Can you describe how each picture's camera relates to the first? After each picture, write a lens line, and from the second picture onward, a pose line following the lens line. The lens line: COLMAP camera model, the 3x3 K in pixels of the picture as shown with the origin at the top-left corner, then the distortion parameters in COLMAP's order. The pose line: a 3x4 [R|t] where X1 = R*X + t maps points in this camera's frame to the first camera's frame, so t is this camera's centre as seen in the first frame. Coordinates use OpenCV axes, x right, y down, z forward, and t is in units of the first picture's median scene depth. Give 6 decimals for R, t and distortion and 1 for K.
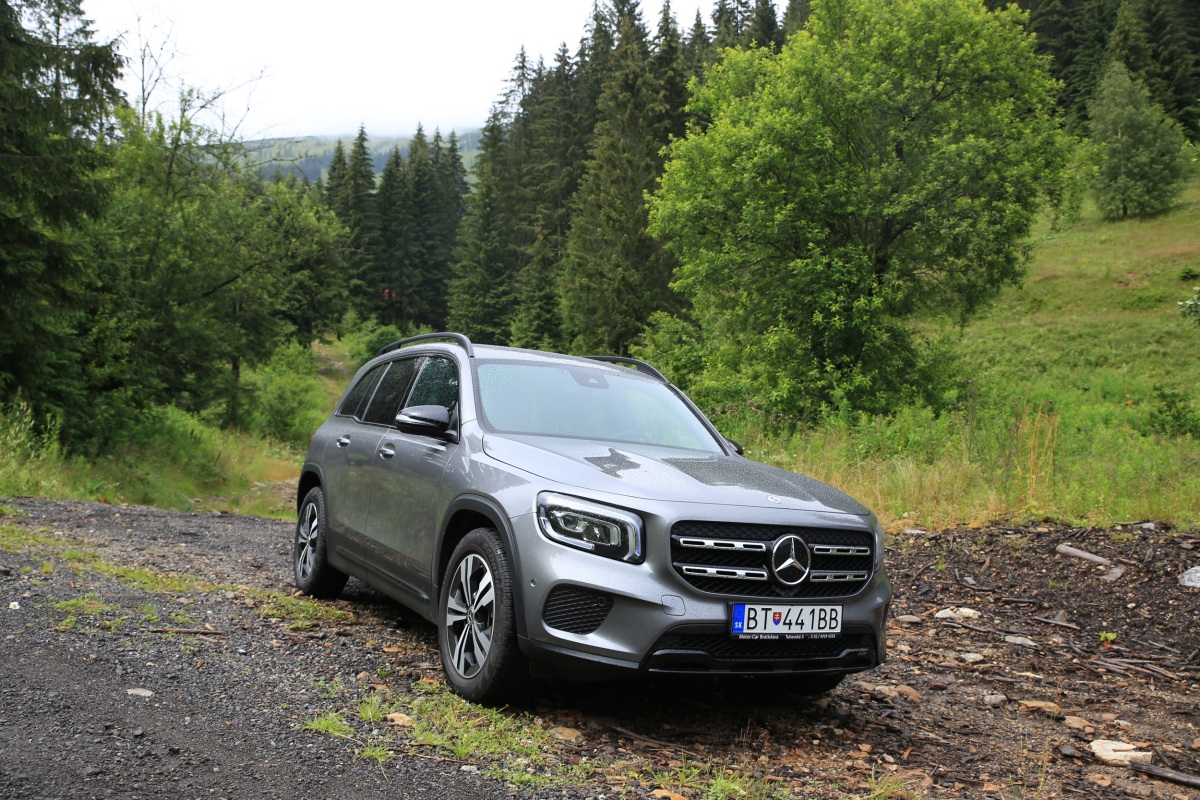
lens RADIAL K [[1052.4, 0, 600.0], [0, 1052.4, 400.0], [0, 0, 1]] dist [-0.002726, 0.004516]
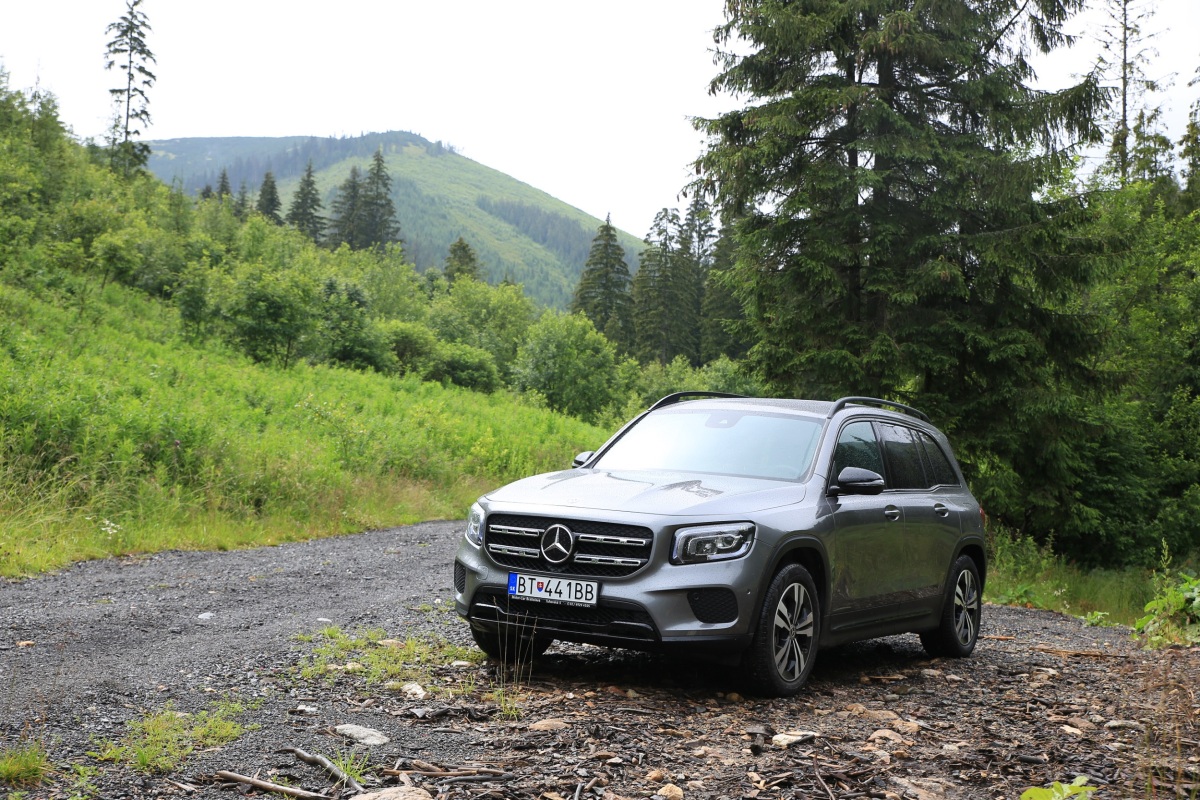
lens RADIAL K [[1582.0, 0, 600.0], [0, 1582.0, 400.0], [0, 0, 1]] dist [0.000191, 0.003316]
pose [[0.496774, -0.097261, -0.862413, 1.868670], [0.025992, 0.994922, -0.097233, 0.163110], [0.867491, 0.025887, 0.496779, 0.068887]]
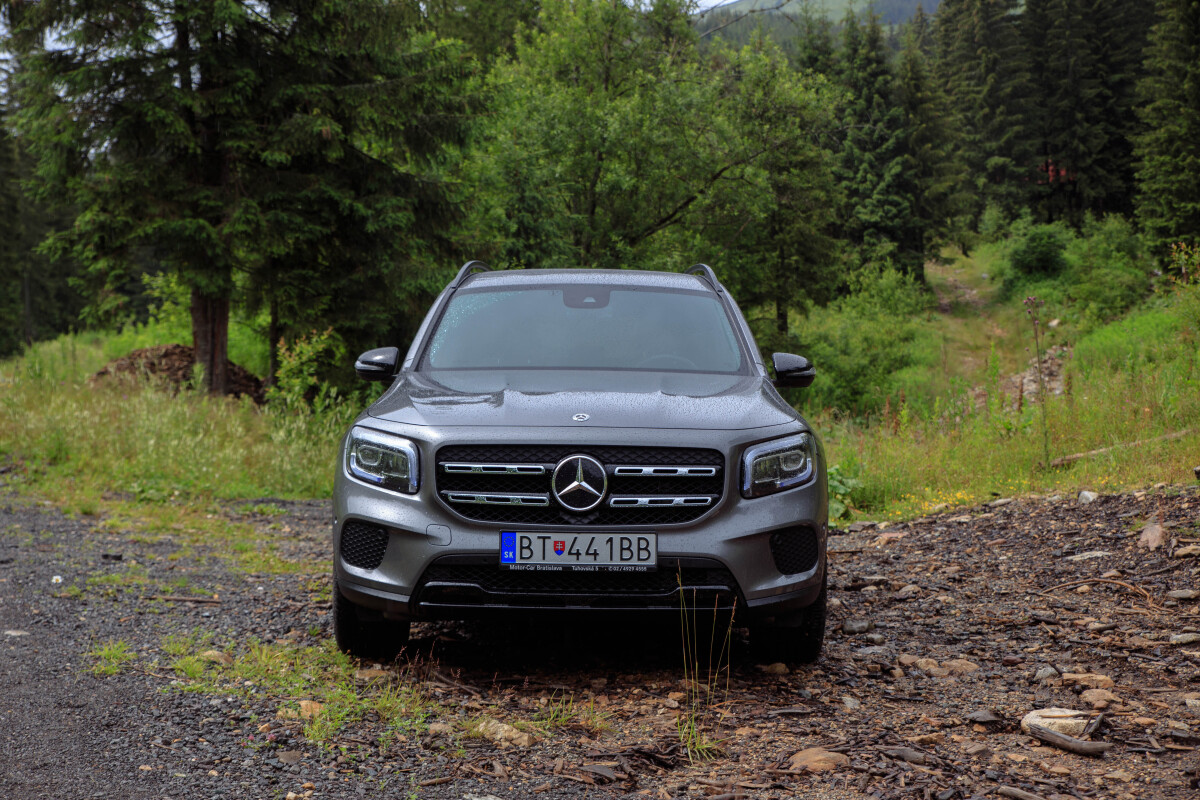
lens RADIAL K [[1672.9, 0, 600.0], [0, 1672.9, 400.0], [0, 0, 1]] dist [0.088810, 0.015510]
pose [[0.870751, -0.076787, -0.485692, 0.866589], [0.091177, 0.995816, 0.006026, 0.073828], [0.483198, -0.049531, 0.874109, -0.215472]]
